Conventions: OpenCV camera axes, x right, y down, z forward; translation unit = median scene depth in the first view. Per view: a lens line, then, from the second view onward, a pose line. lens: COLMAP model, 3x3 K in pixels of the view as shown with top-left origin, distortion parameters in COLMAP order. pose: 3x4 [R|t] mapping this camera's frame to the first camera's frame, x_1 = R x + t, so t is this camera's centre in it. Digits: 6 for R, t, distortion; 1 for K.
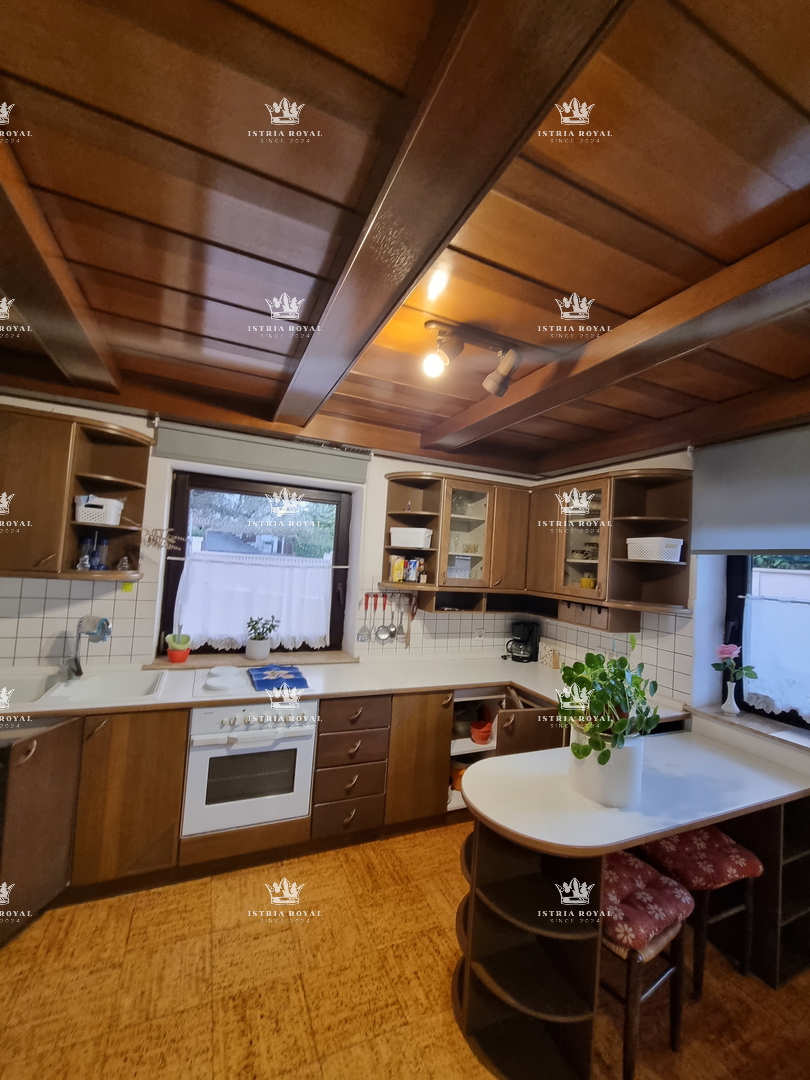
lens RADIAL K [[442.1, 0, 405.0], [0, 442.1, 540.0], [0, 0, 1]] dist [0.002280, -0.002683]
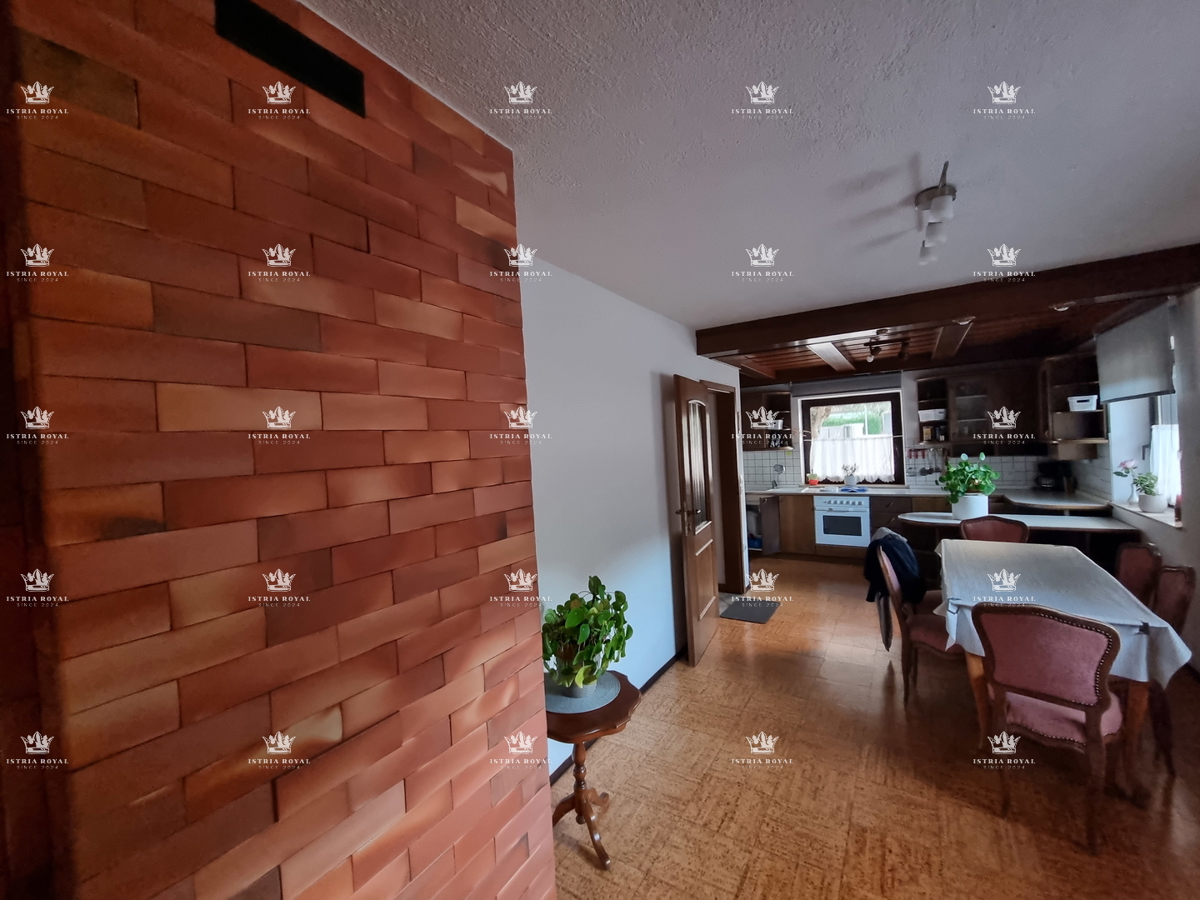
lens RADIAL K [[491.3, 0, 600.0], [0, 491.3, 450.0], [0, 0, 1]] dist [0.002280, -0.002683]
pose [[0.554601, -0.082488, -0.828018, 0.974158], [0.118251, 0.992788, -0.019699, 0.015257], [0.823672, -0.086989, 0.560355, -1.285731]]
